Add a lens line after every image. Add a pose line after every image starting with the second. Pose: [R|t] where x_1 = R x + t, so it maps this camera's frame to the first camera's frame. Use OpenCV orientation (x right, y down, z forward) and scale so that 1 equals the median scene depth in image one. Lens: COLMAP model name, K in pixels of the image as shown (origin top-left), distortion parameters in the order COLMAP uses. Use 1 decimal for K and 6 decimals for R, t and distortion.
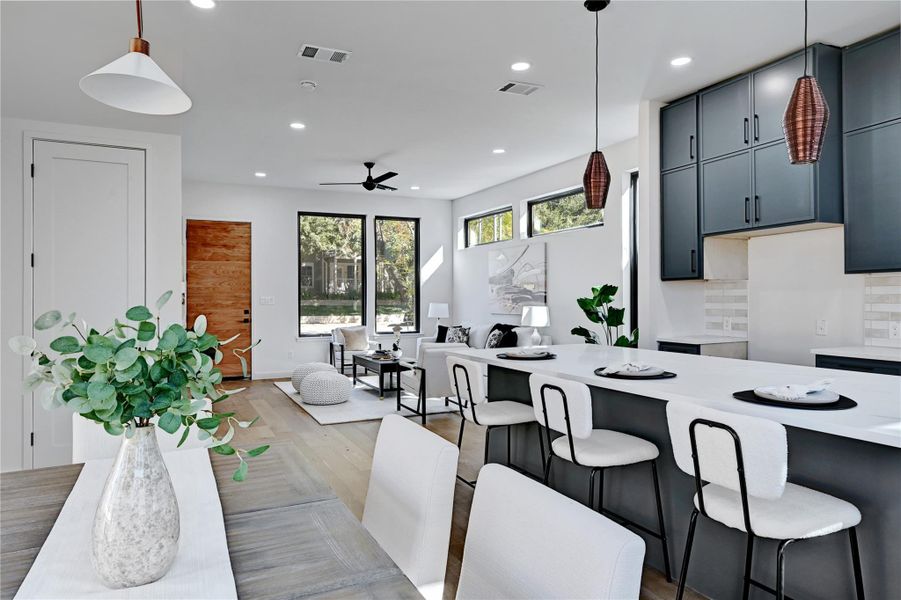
lens RADIAL K [[531.0, 0, 430.0], [0, 531.0, 301.7], [0, 0, 1]] dist [0.036385, -0.010706]
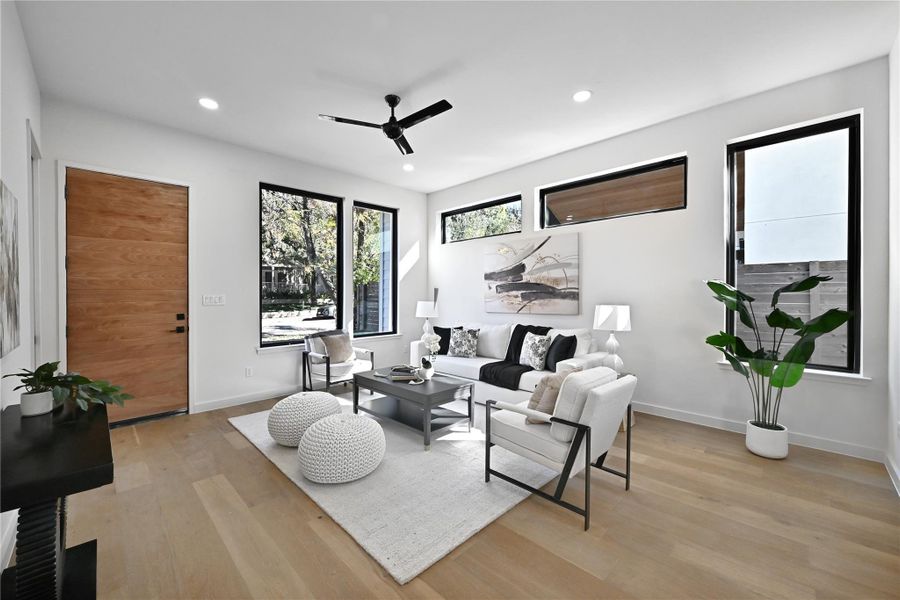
lens RADIAL K [[369.4, 0, 447.2], [0, 369.4, 297.7], [0, 0, 1]] dist [0.004042, 0.002964]
pose [[0.949785, -0.004559, 0.312869, -0.183083], [0.006391, 0.999968, -0.004830, -0.000678], [-0.312837, 0.006587, 0.949784, 0.480646]]
